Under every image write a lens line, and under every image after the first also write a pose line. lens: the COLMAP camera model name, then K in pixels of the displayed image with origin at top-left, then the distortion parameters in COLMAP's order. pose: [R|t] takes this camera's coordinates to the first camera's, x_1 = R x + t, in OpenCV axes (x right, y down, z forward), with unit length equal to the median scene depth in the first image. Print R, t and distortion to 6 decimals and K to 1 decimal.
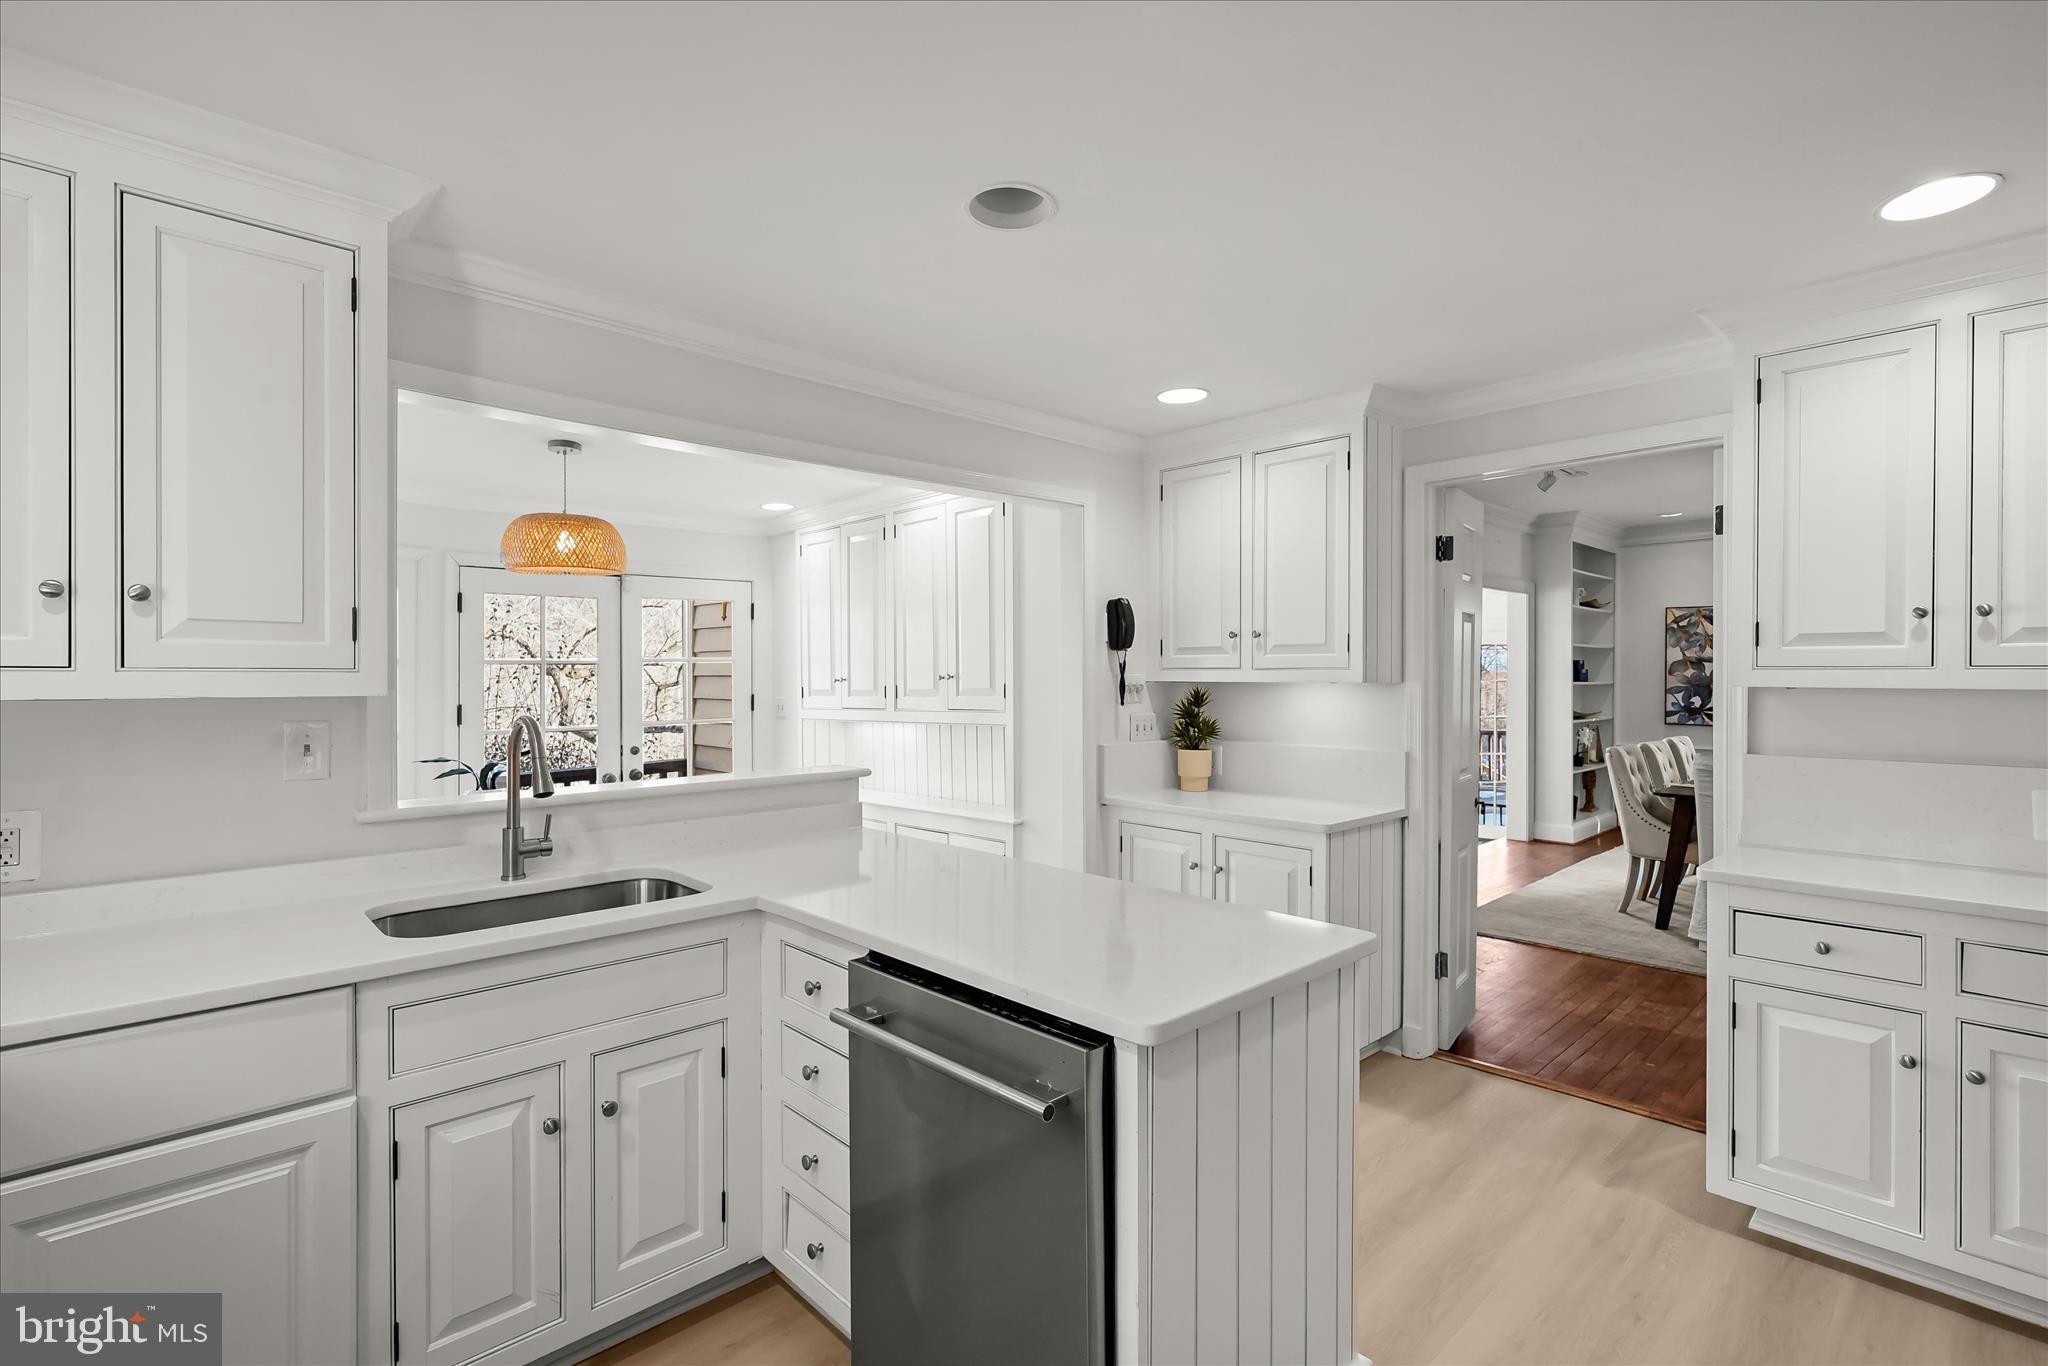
lens RADIAL K [[943.9, 0, 1019.8], [0, 943.9, 682.0], [0, 0, 1]] dist [-0.001953, 0.000296]
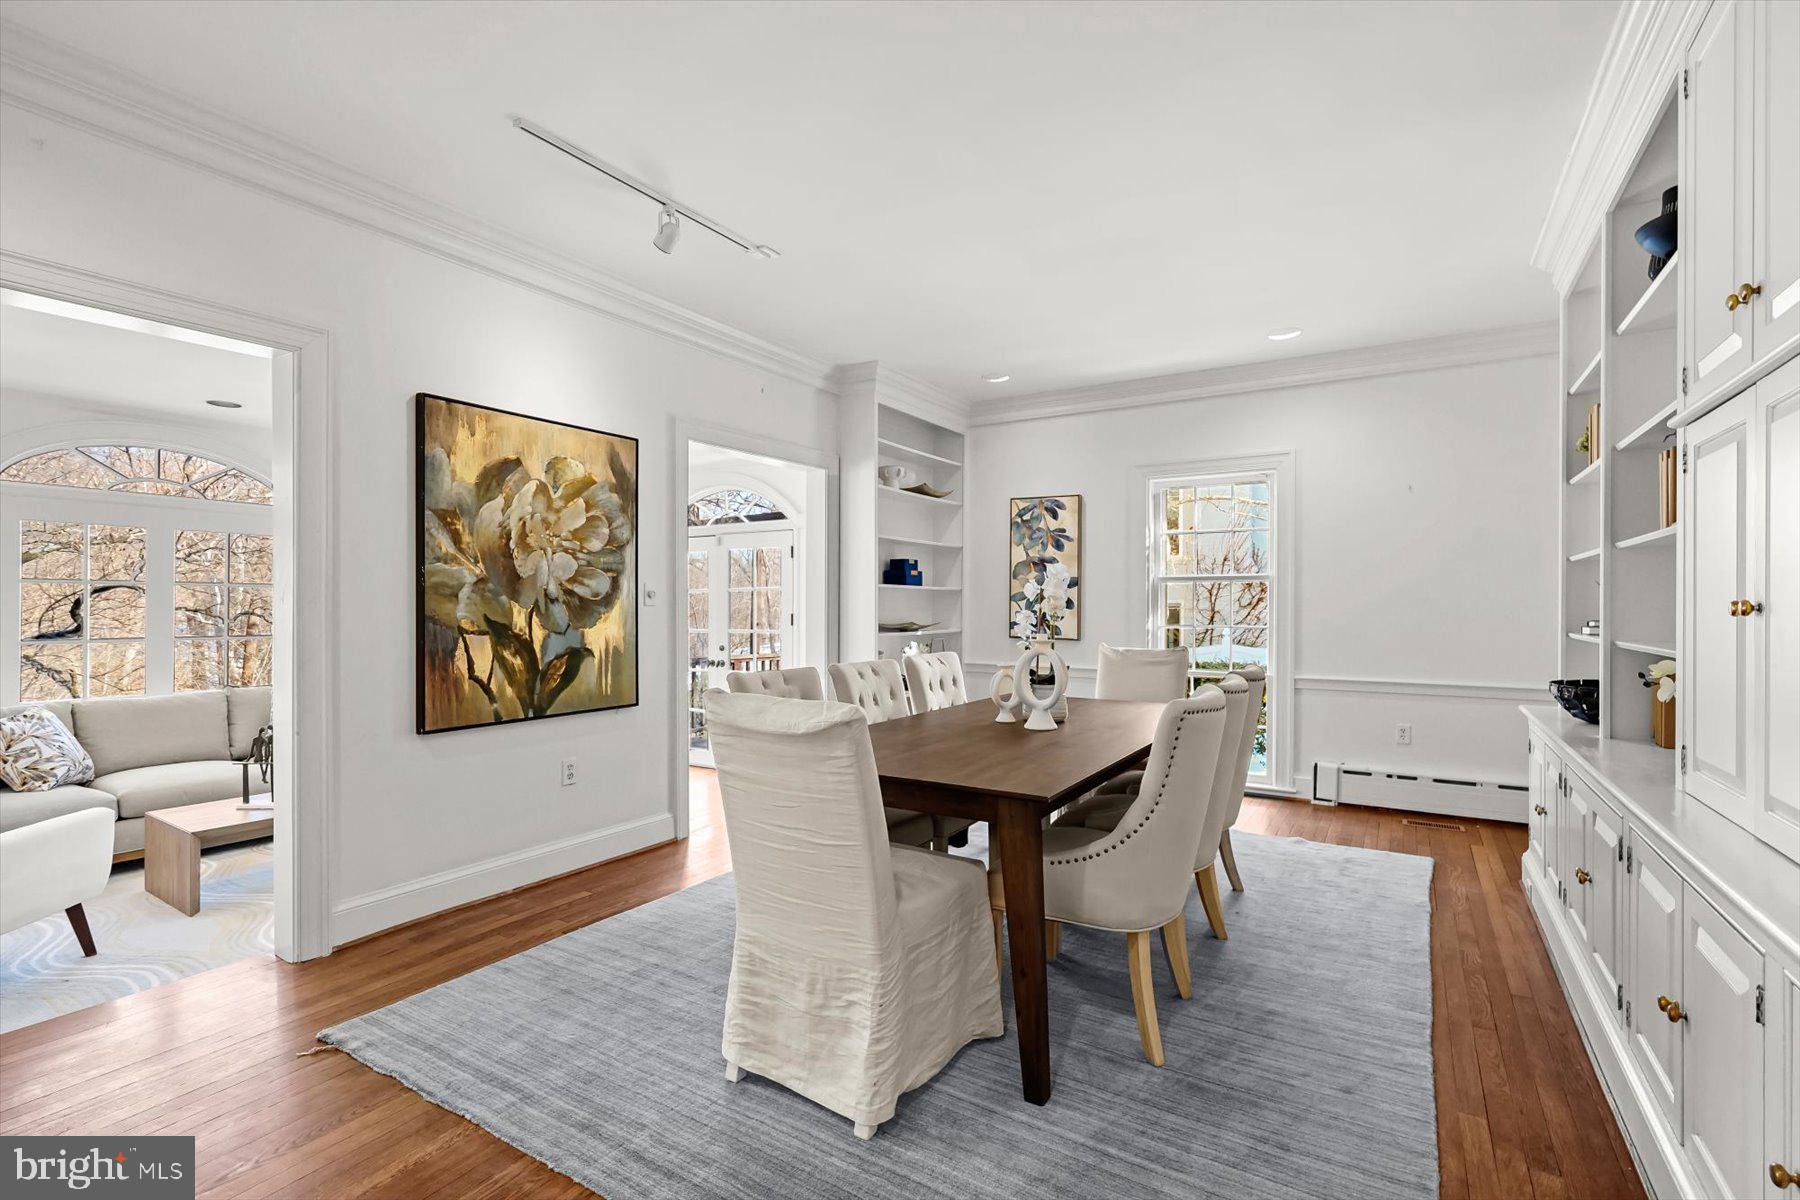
lens RADIAL K [[829.6, 0, 902.5], [0, 829.6, 599.0], [0, 0, 1]] dist [-0.001953, 0.000296]
pose [[0.963044, 0.002691, 0.269332, 0.401357], [-0.001413, 0.999987, -0.004939, 0.014088], [-0.269342, 0.004376, 0.963035, 0.324019]]
